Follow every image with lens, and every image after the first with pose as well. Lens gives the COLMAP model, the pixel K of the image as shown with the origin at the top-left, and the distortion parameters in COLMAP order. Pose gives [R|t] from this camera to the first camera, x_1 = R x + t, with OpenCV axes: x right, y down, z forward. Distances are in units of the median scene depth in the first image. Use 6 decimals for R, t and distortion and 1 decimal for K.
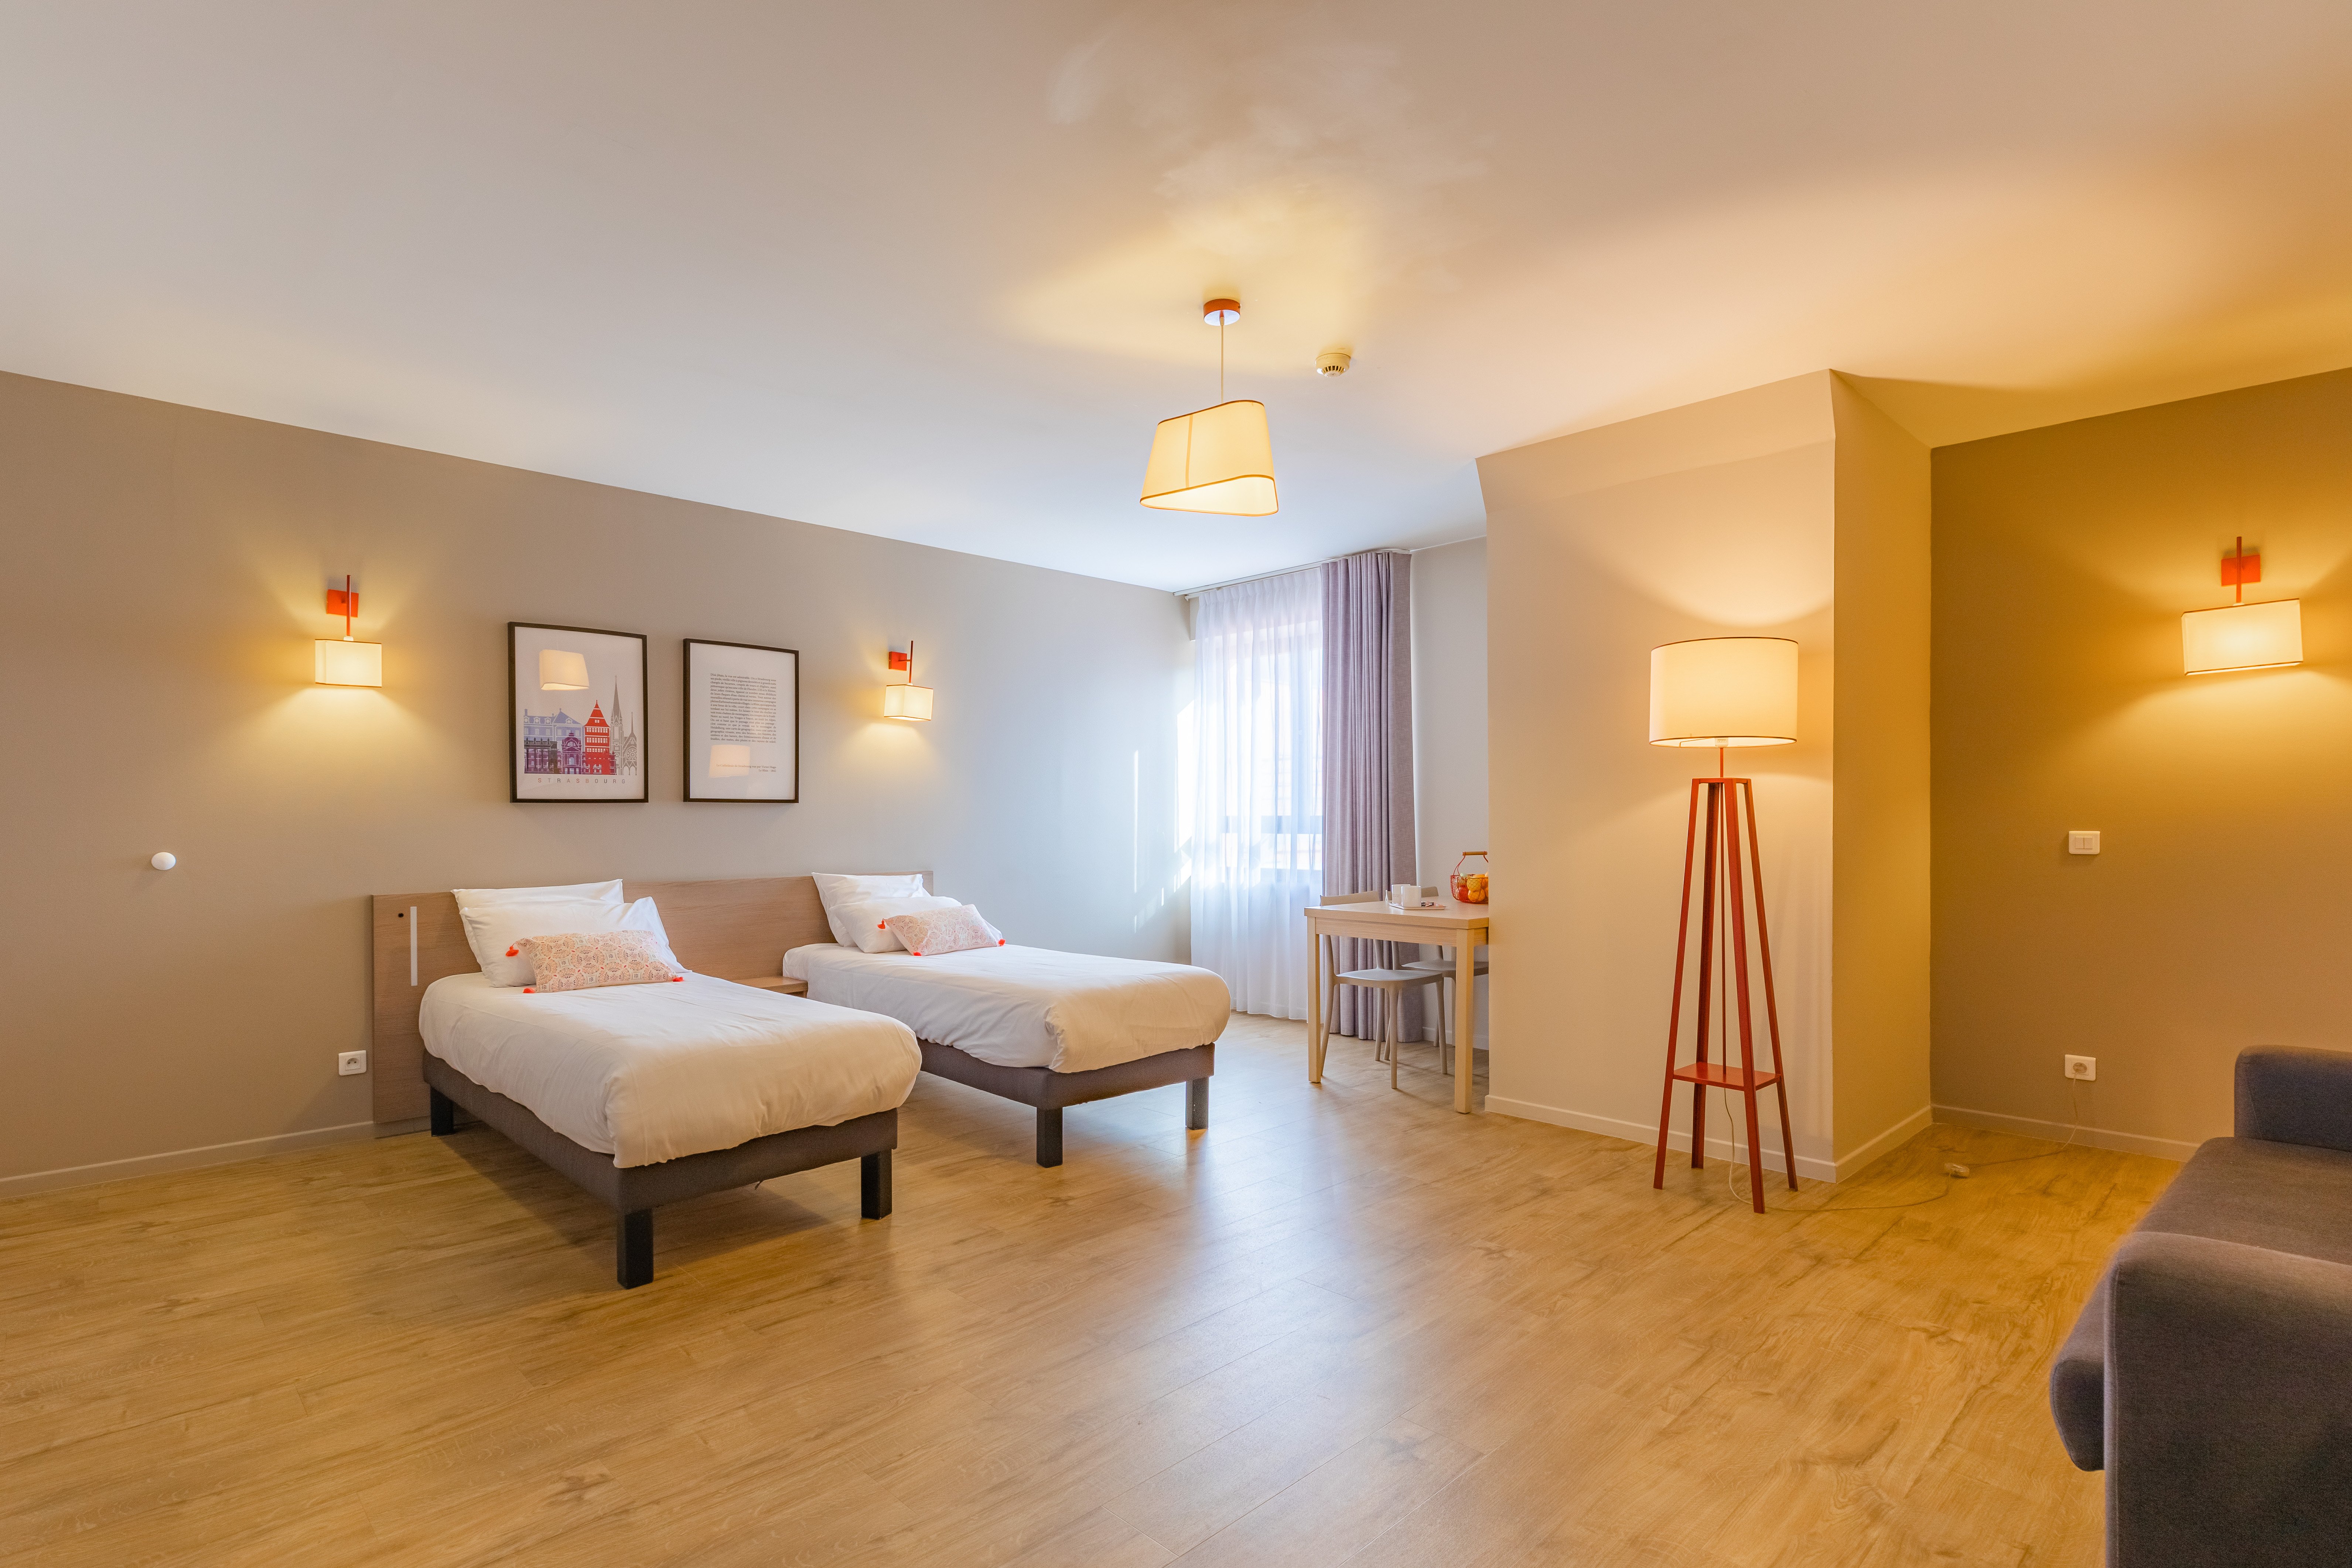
lens RADIAL K [[1154.1, 0, 1157.6], [0, 1154.1, 823.5], [0, 0, 1]] dist [0.001849, -0.000283]
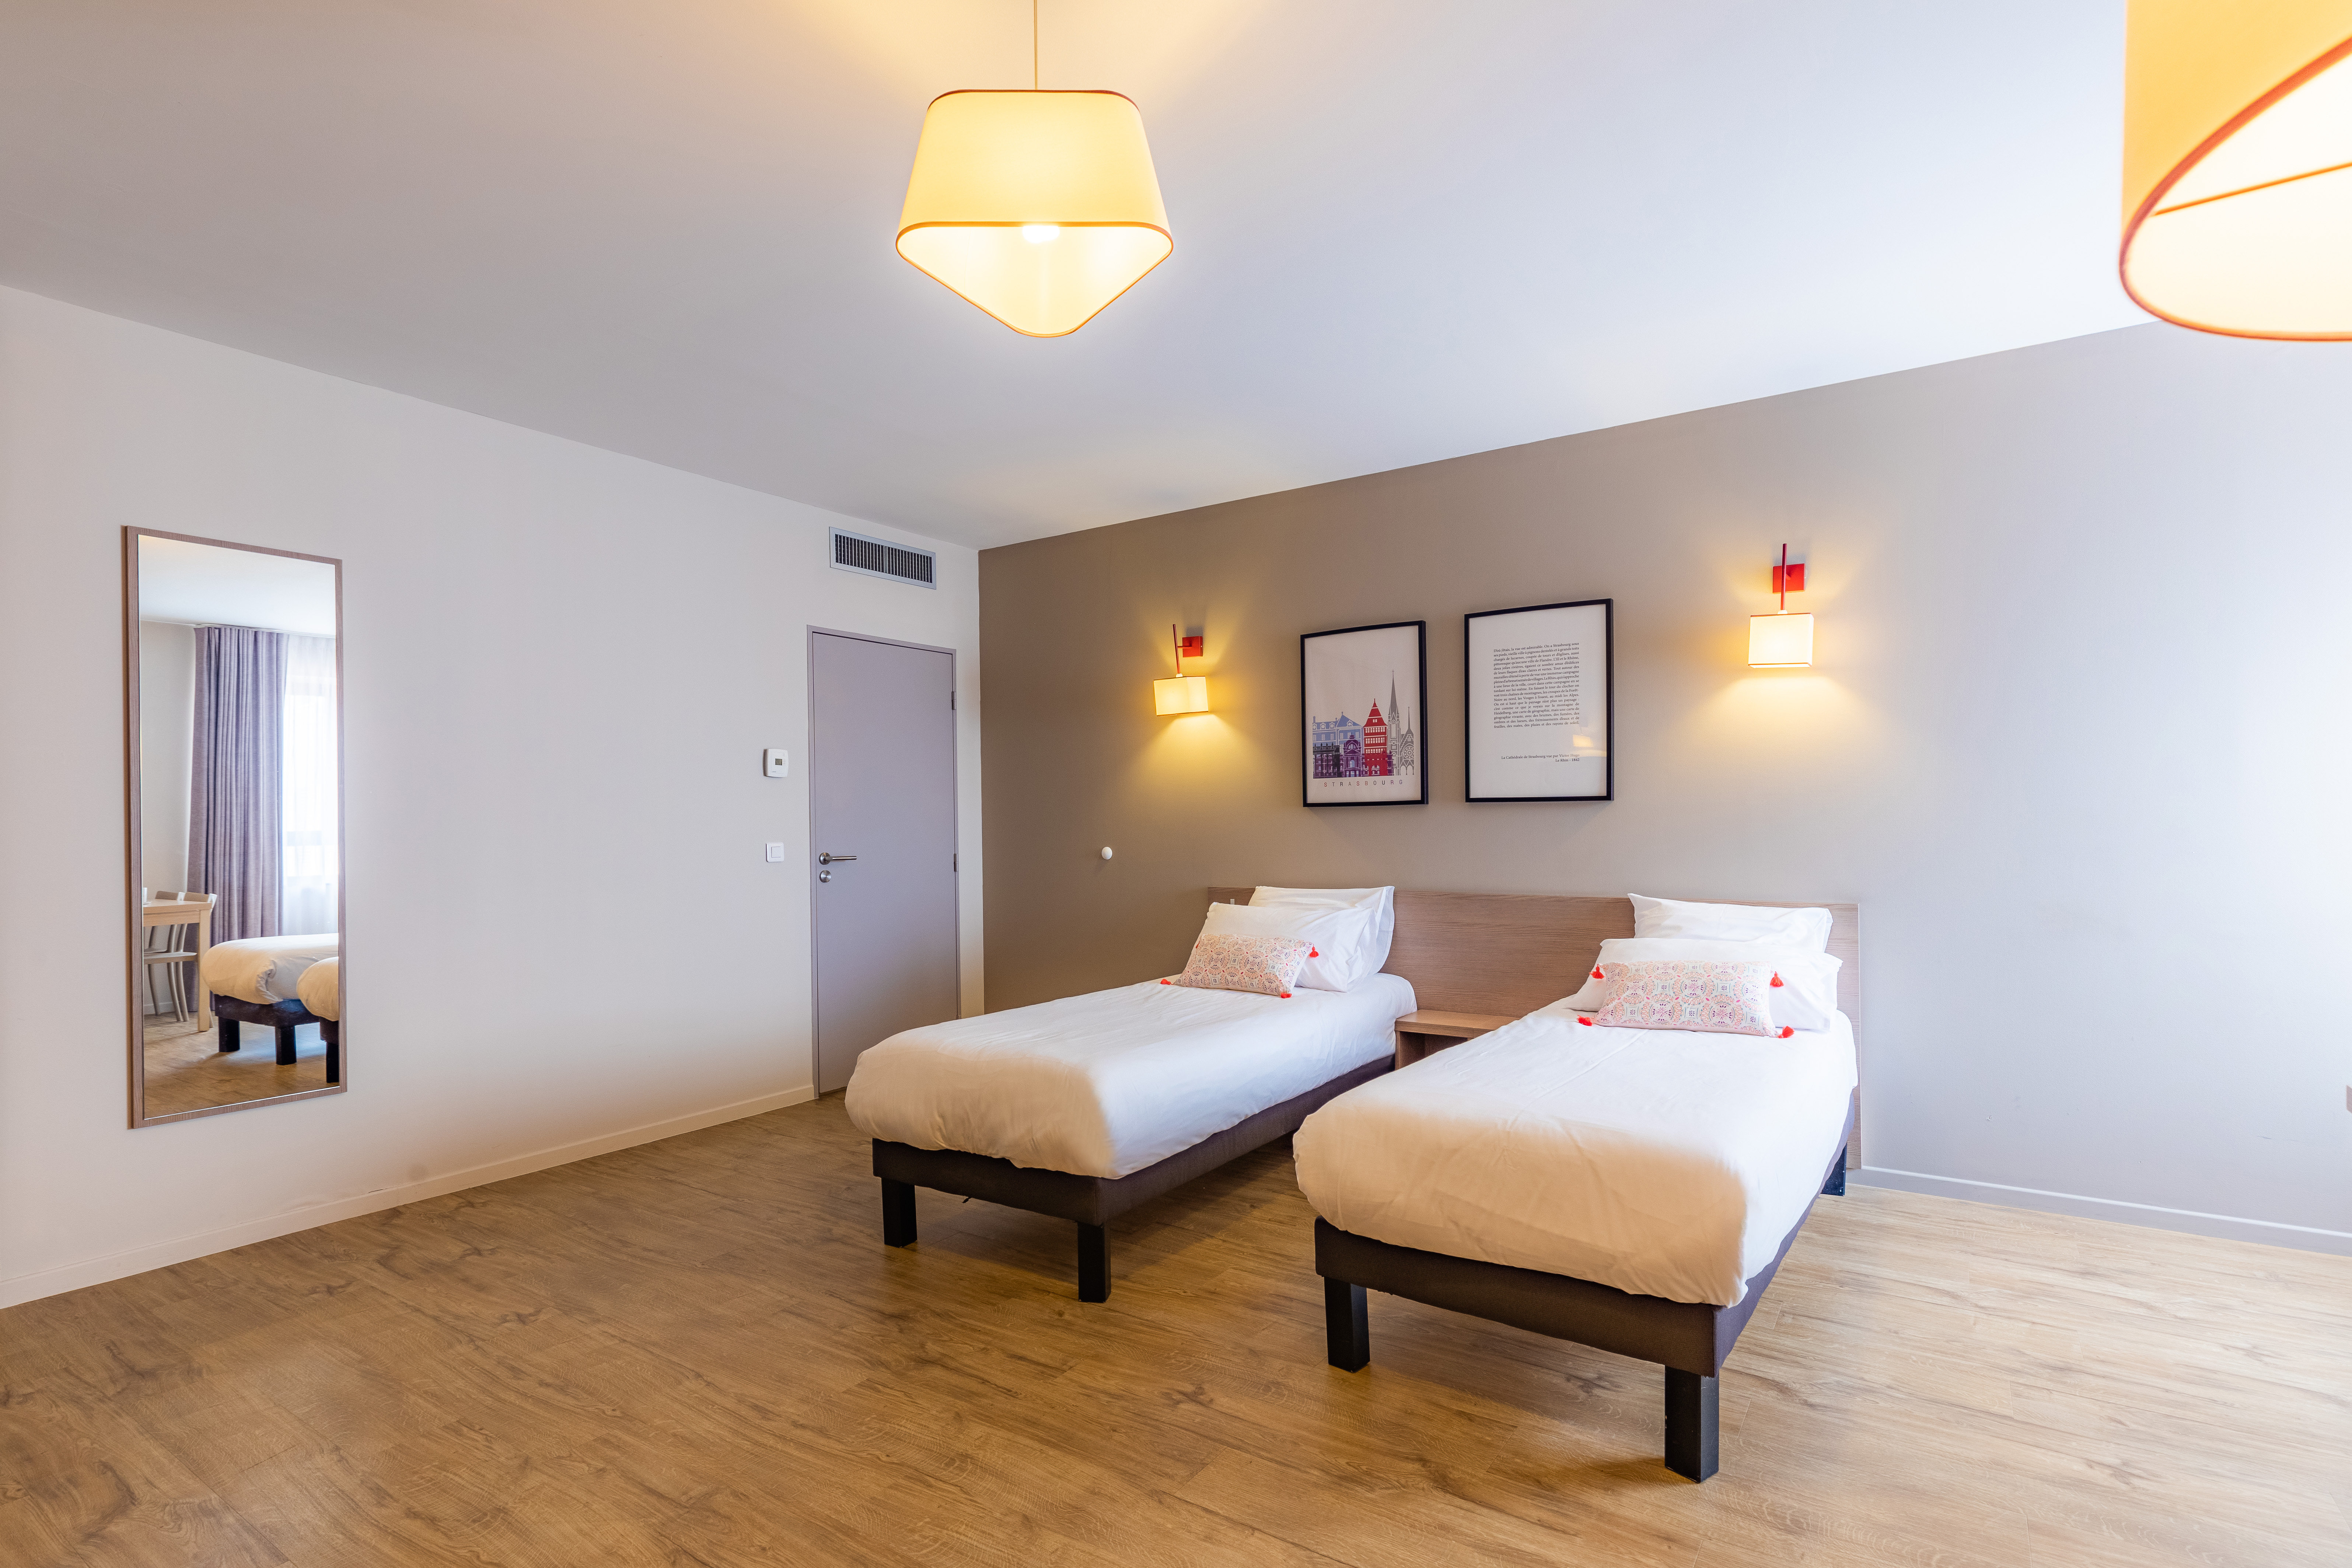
lens RADIAL K [[1154.2, 0, 1157.6], [0, 1154.2, 823.5], [0, 0, 1]] dist [0.001849, -0.000283]
pose [[0.189585, 0.001631, -0.981863, 0.426697], [0.001676, 0.999997, 0.001985, -0.005150], [0.981863, -0.002022, 0.189582, 0.642178]]
